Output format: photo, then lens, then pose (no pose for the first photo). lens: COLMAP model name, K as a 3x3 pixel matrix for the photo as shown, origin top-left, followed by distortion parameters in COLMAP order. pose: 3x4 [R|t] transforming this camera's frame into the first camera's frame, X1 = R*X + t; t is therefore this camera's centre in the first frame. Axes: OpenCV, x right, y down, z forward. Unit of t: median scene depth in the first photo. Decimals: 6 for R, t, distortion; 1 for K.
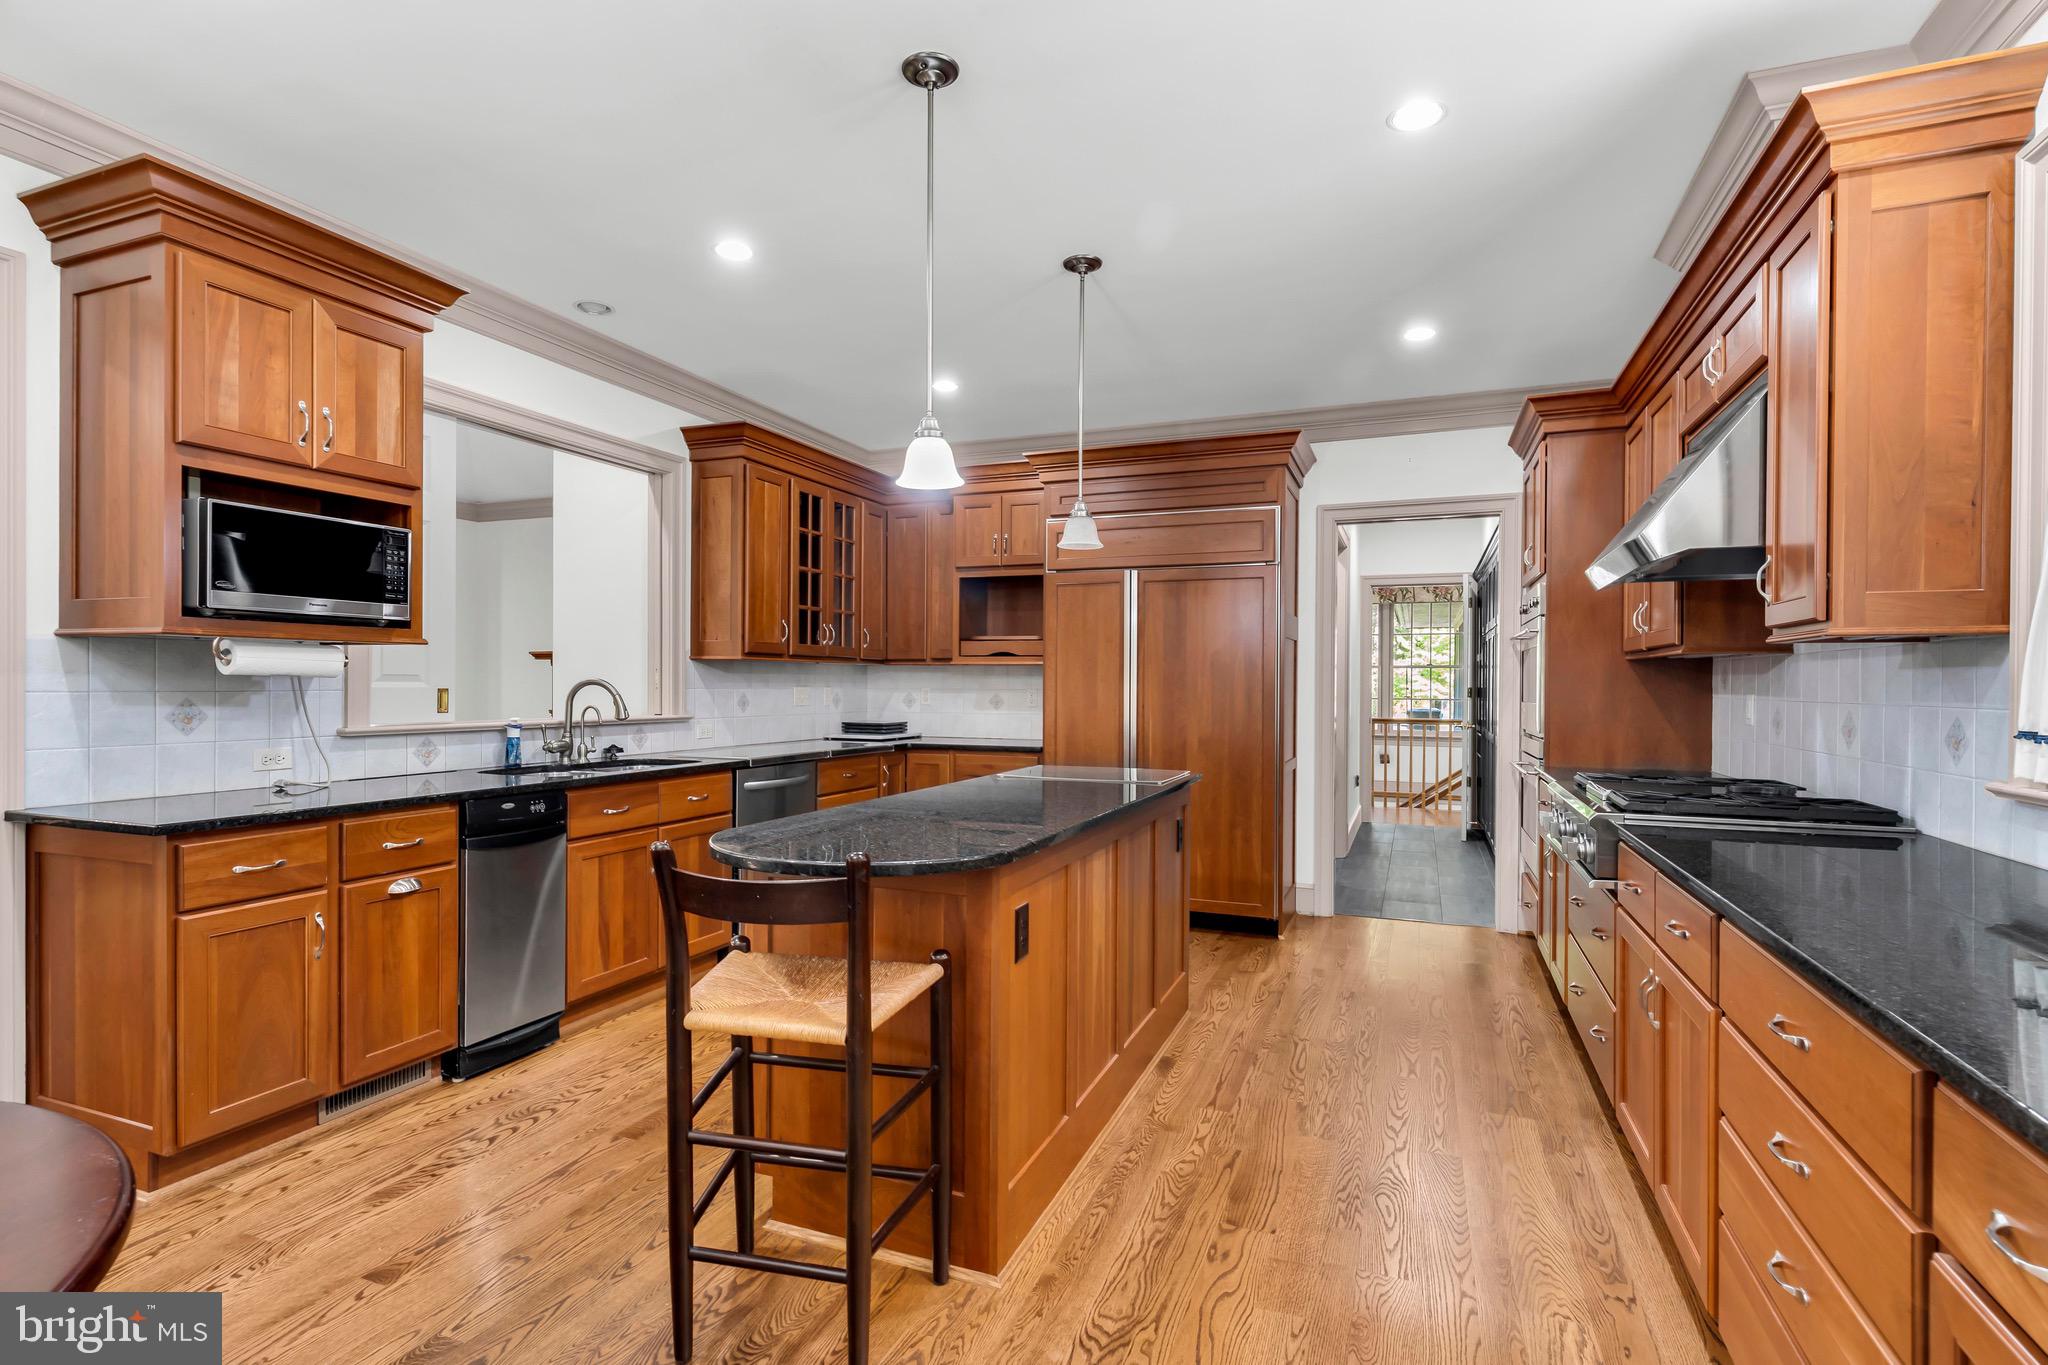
lens RADIAL K [[990.1, 0, 999.3], [0, 990.1, 685.1], [0, 0, 1]] dist [0.005299, -0.000814]
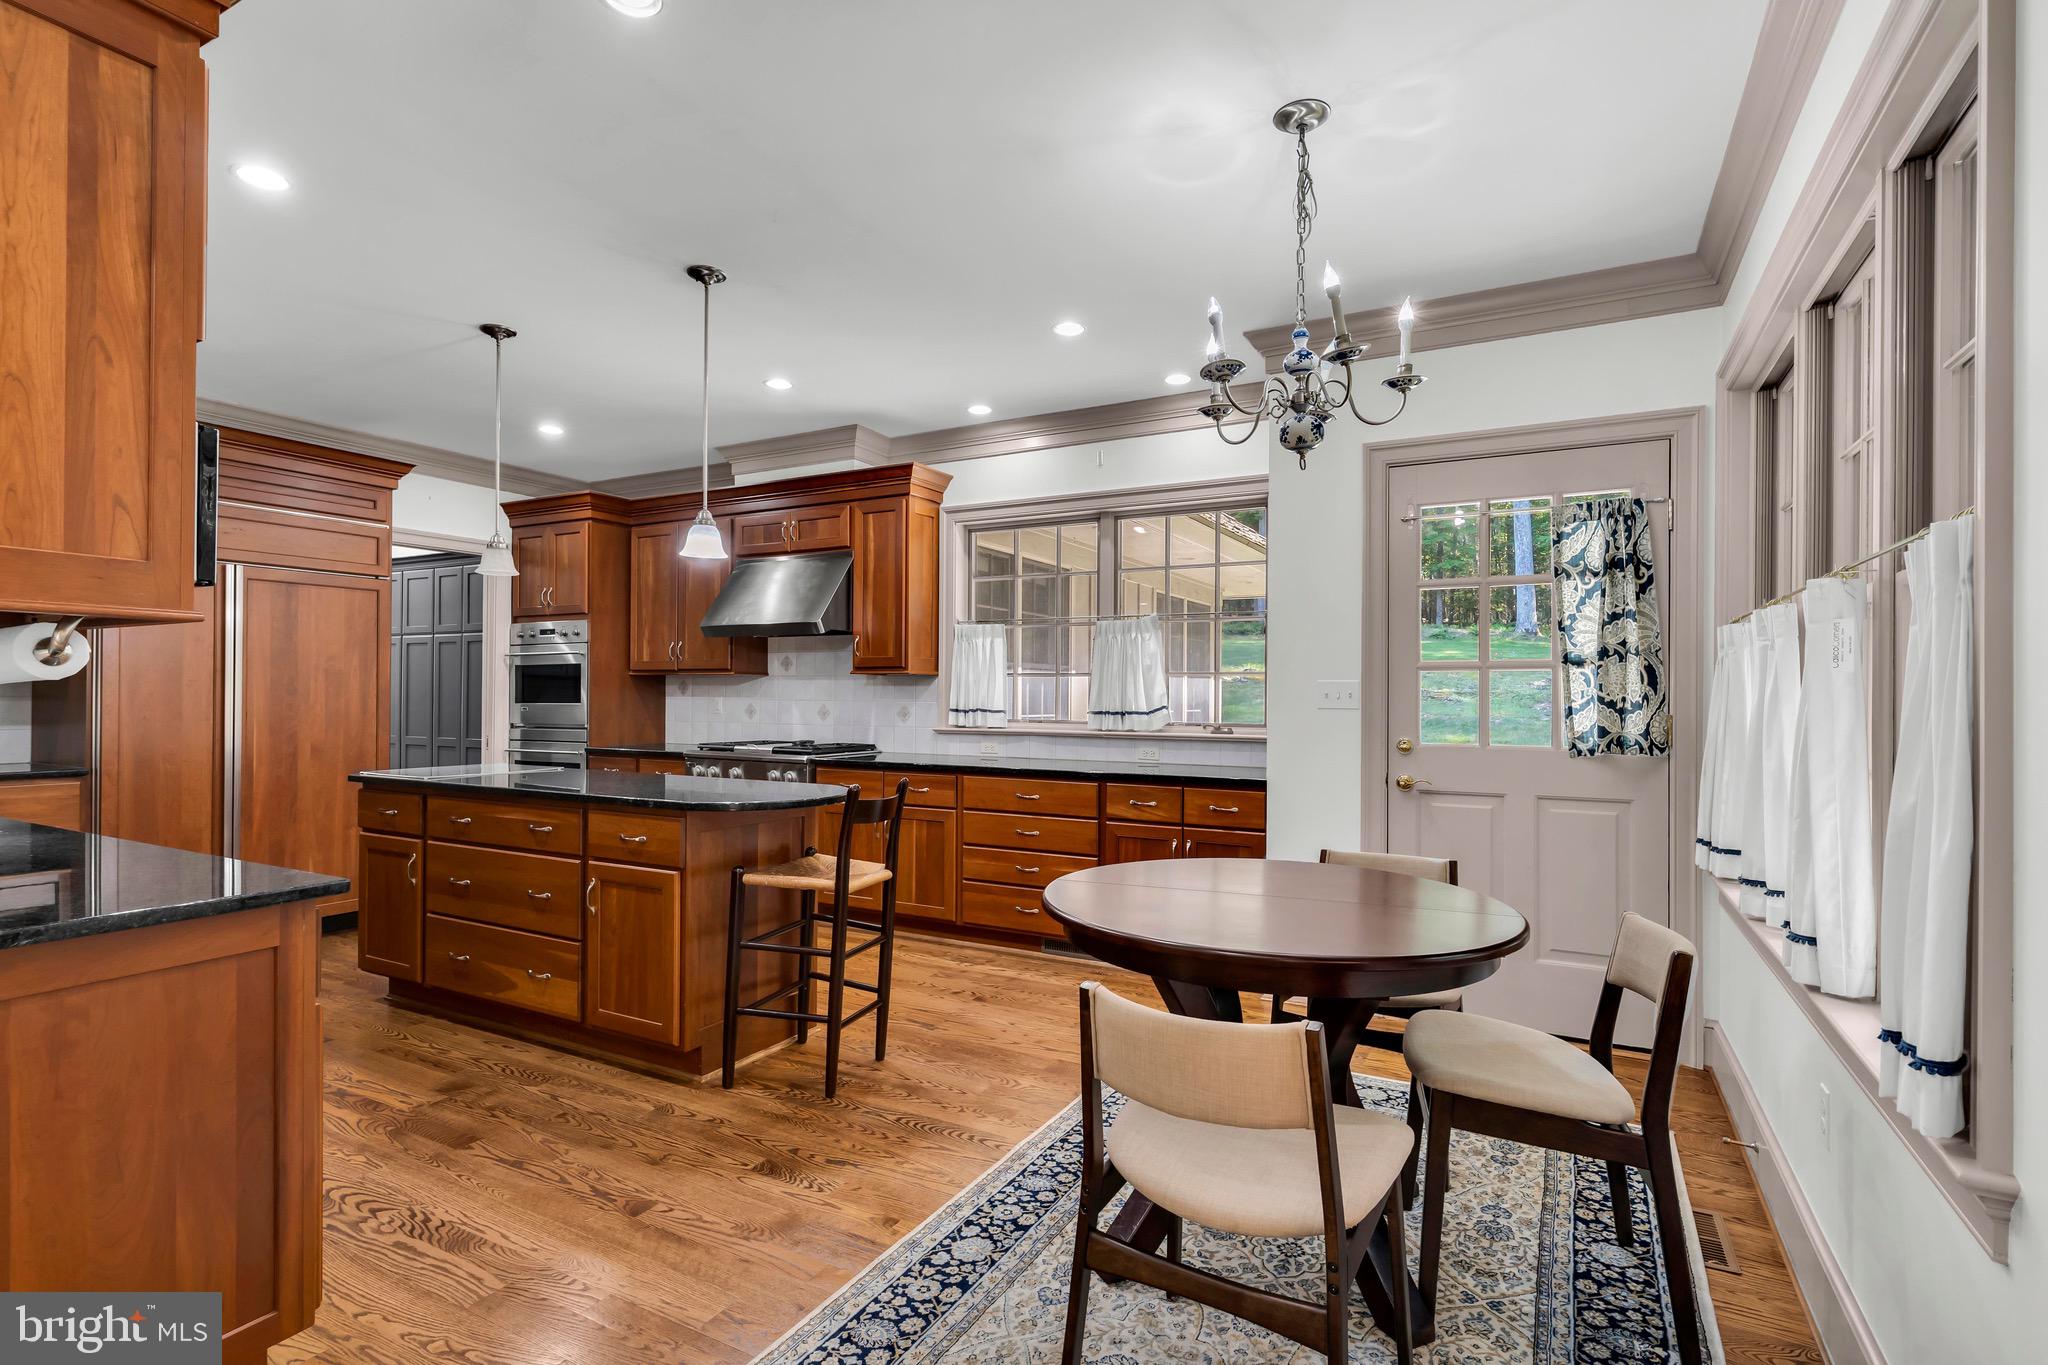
lens RADIAL K [[990.1, 0, 1009.3], [0, 990.1, 694.7], [0, 0, 1]] dist [0.005299, -0.000814]
pose [[0.116504, -0.003948, 0.993182, -0.967304], [-0.006448, 0.999968, 0.004731, -0.006222], [-0.993169, -0.006955, 0.116475, 0.251241]]
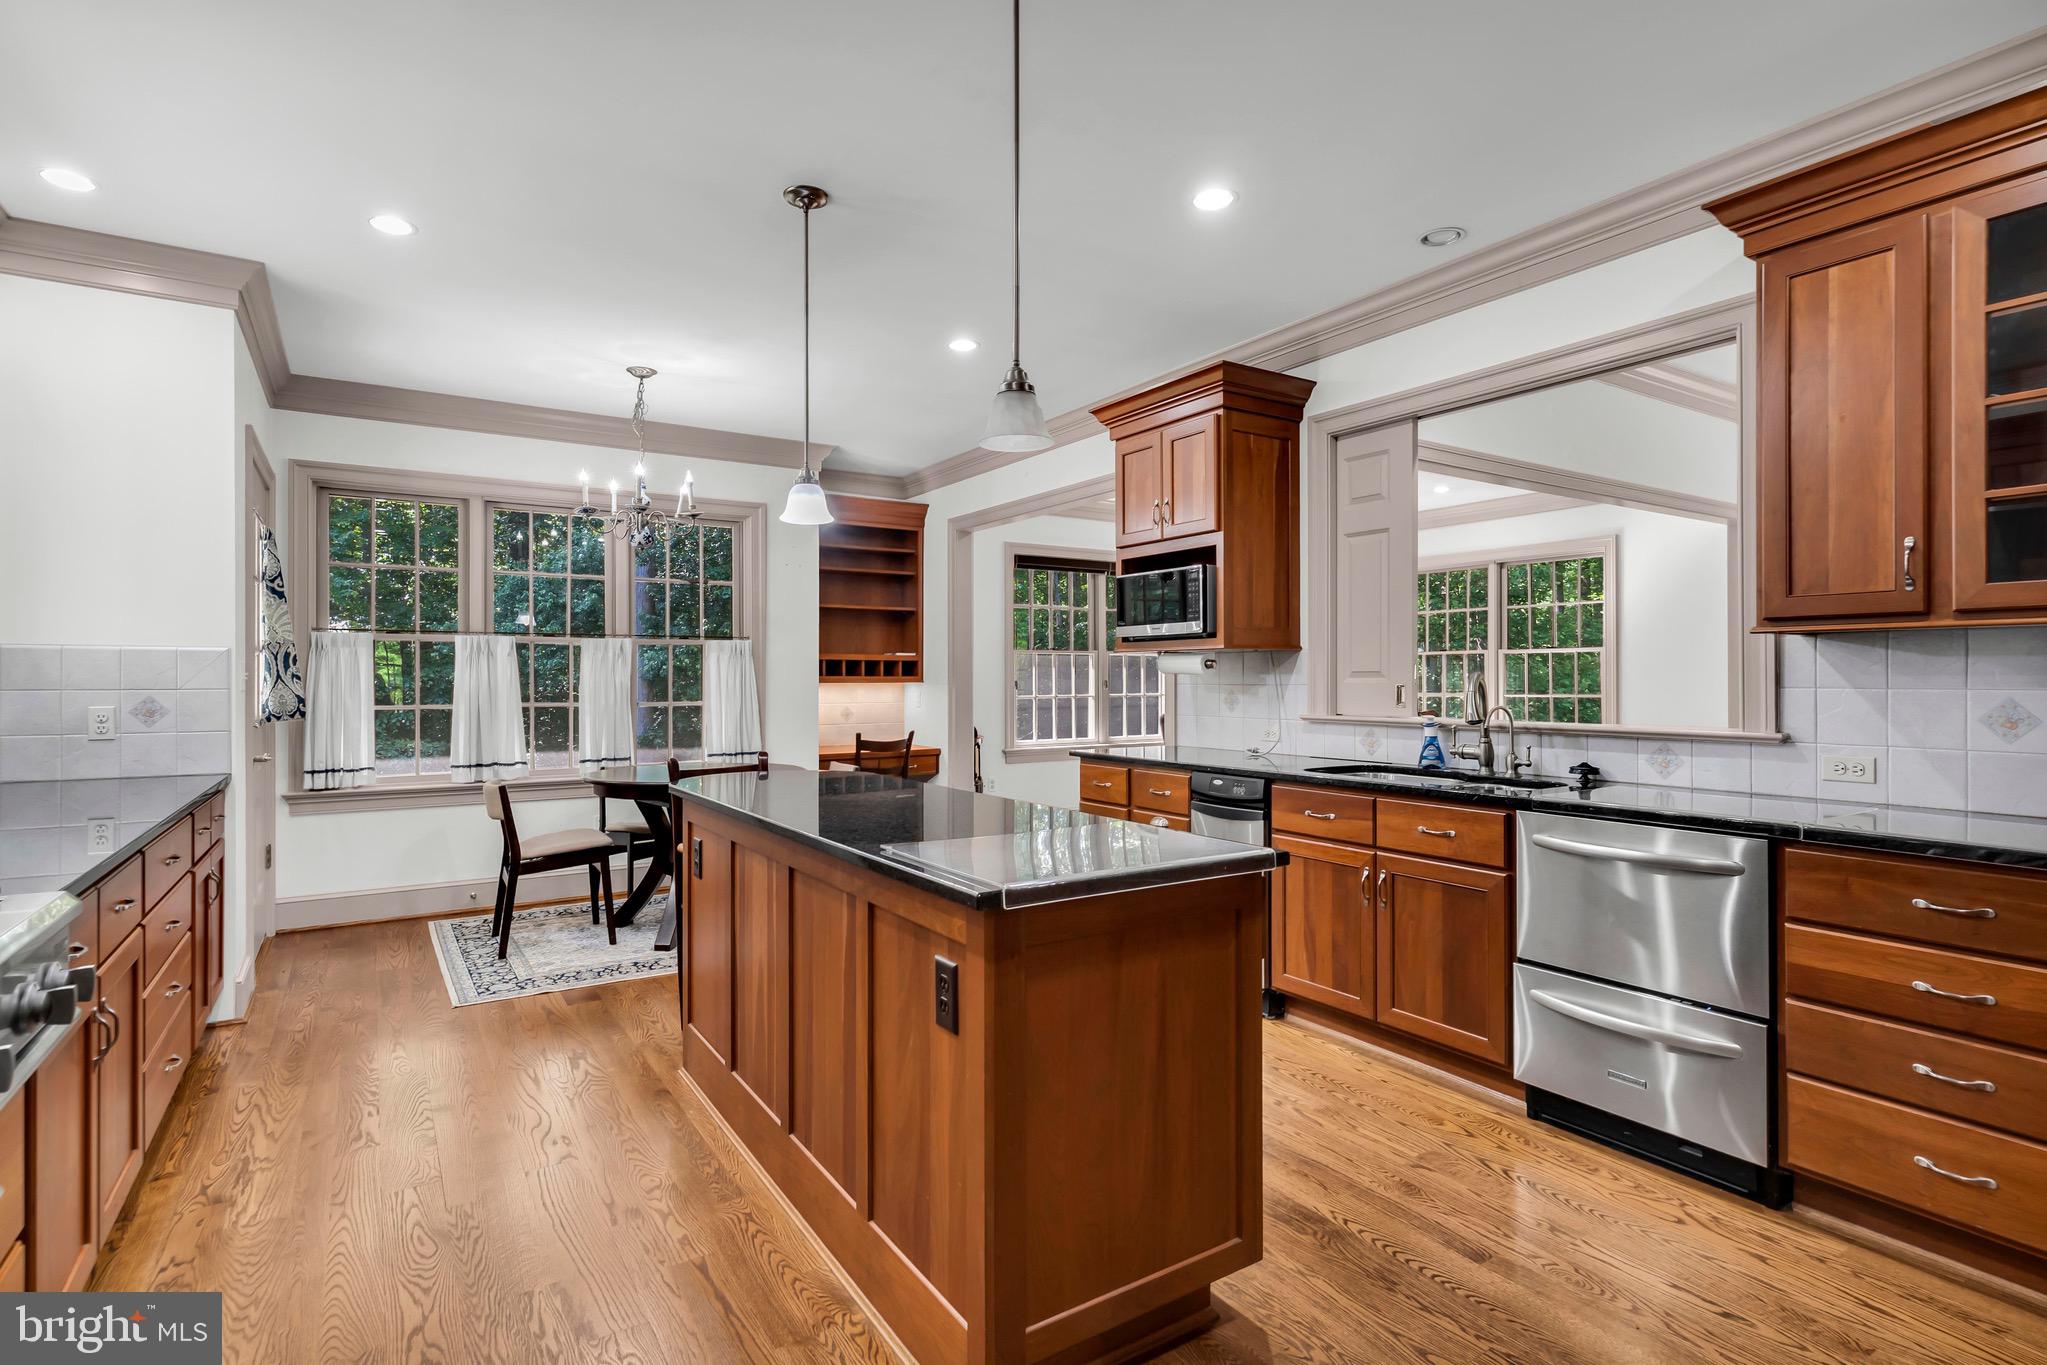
lens RADIAL K [[989.6, 0, 1005.4], [0, 989.6, 671.0], [0, 0, 1]] dist [0.005299, -0.000814]
pose [[-0.569253, -0.007975, -0.822124, 0.541004], [-0.001614, 0.999962, -0.008582, -0.001362], [0.822161, -0.003558, -0.569244, 1.261860]]
